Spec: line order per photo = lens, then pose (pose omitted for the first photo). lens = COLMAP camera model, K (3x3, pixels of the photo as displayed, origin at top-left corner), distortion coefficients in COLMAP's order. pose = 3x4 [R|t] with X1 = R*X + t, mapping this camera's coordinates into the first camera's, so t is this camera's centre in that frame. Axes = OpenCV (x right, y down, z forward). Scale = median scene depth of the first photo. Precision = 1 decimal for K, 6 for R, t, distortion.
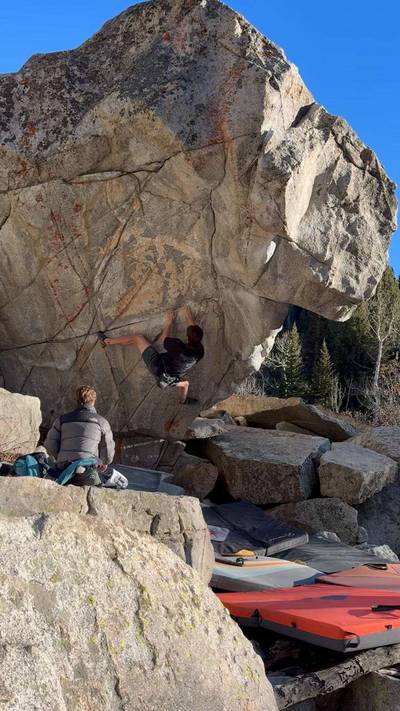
lens RADIAL K [[583.0, 0, 200.0], [0, 583.0, 355.5], [0, 0, 1]] dist [0.131556, -0.250646]
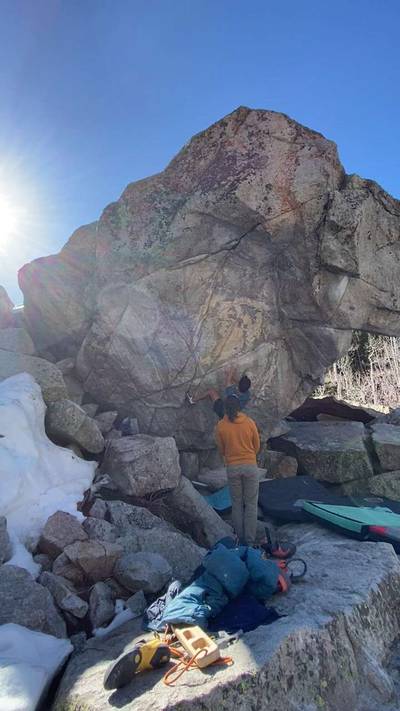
lens RADIAL K [[319.9, 0, 200.4], [0, 319.9, 356.5], [0, 0, 1]] dist [0.030826, -0.040087]
pose [[0.983403, -0.171487, -0.059254, -0.139657], [0.167560, 0.983656, -0.065908, -0.042269], [0.069588, 0.054885, 0.996065, 0.292484]]
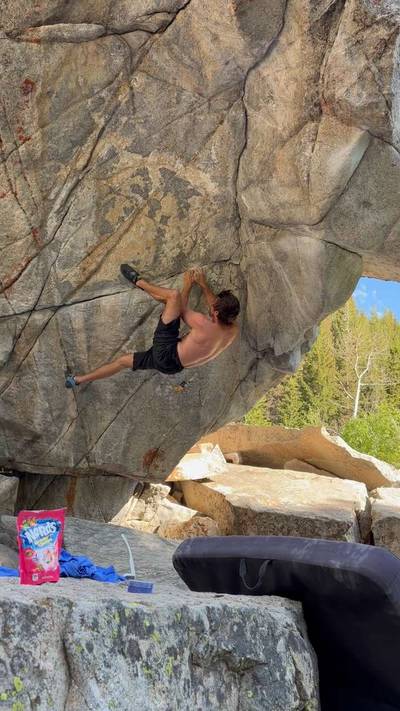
lens RADIAL K [[643.8, 0, 200.0], [0, 643.8, 355.5], [0, 0, 1]] dist [0.086530, -0.169933]
pose [[0.996435, 0.028143, 0.079528, -0.075630], [-0.023256, 0.997823, -0.061720, 0.060724], [-0.081091, 0.059650, 0.994920, 0.333404]]
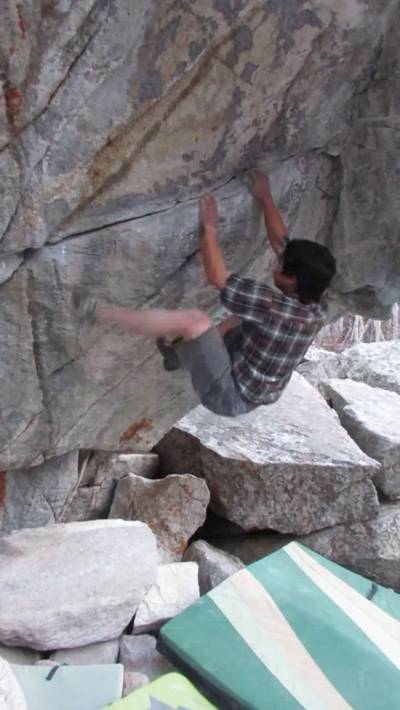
lens RADIAL K [[585.9, 0, 200.0], [0, 585.9, 355.0], [0, 0, 1]] dist [0.001931, -0.001621]
pose [[0.863187, -0.137964, 0.485668, -0.289092], [0.000578, 0.962210, 0.272308, -0.082592], [-0.504883, -0.234773, 0.830647, 0.785238]]
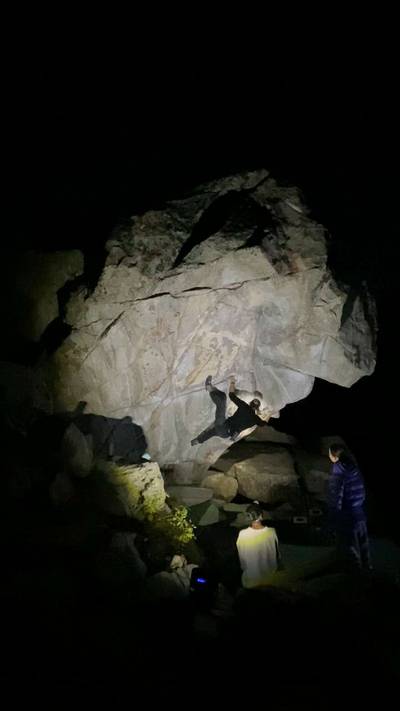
lens RADIAL K [[317.9, 0, 202.2], [0, 317.9, 357.6], [0, 0, 1]] dist [0.033987, -0.000041]
pose [[0.969645, -0.030740, 0.242575, -0.327245], [0.044951, 0.997568, -0.053264, -0.106974], [-0.240348, 0.062551, 0.968669, 0.277141]]
